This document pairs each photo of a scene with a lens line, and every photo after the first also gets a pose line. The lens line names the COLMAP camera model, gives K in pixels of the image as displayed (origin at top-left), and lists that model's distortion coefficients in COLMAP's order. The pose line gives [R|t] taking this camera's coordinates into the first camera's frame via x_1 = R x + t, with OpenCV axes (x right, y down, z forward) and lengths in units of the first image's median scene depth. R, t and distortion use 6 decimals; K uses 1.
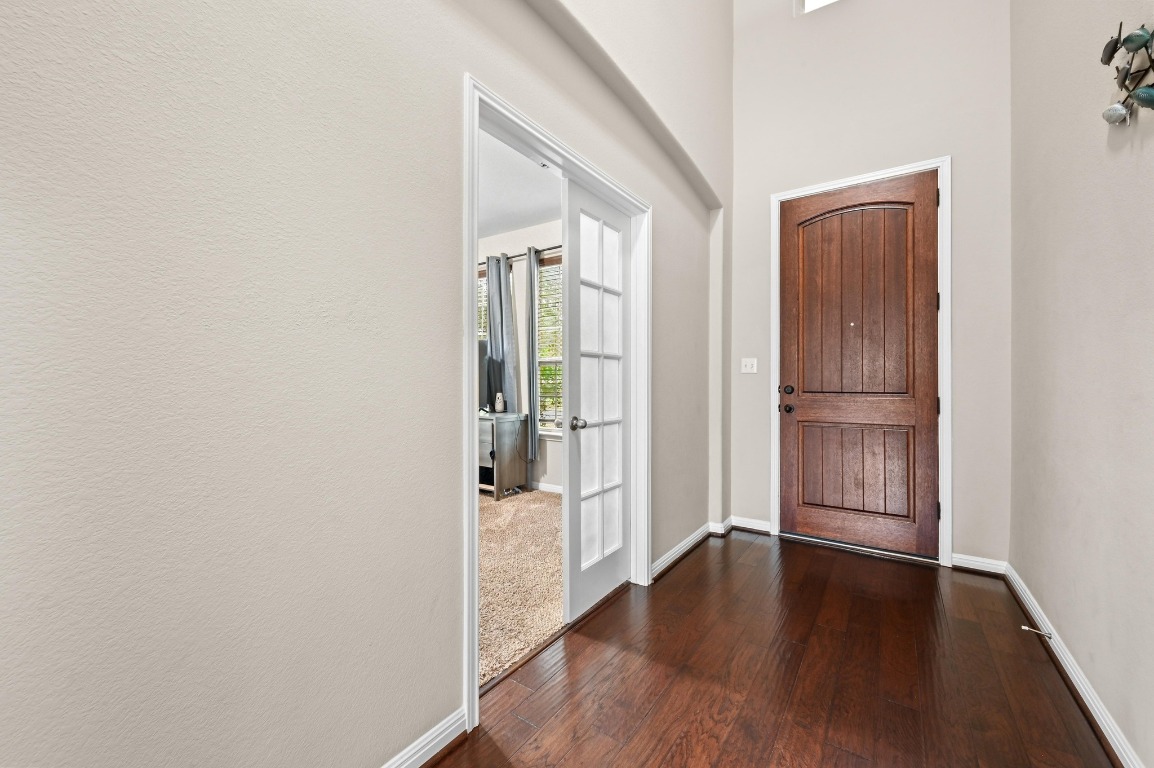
lens RADIAL K [[455.4, 0, 574.4], [0, 455.4, 380.0], [0, 0, 1]] dist [0.000215, 0.000556]
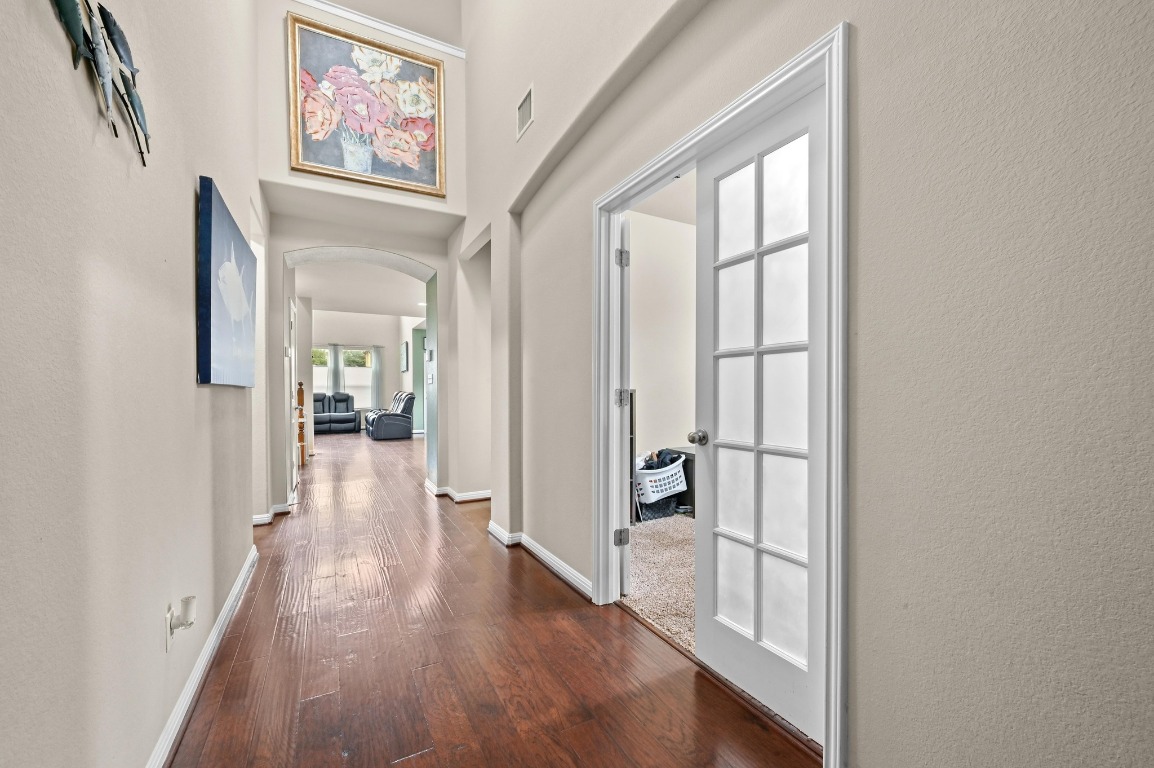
lens RADIAL K [[455.4, 0, 576.6], [0, 455.4, 390.9], [0, 0, 1]] dist [0.000215, 0.000556]
pose [[-0.442845, 0.001622, -0.896597, 1.133001], [0.003321, 0.999994, 0.000169, 0.008278], [0.896592, -0.002903, -0.442848, 1.495566]]
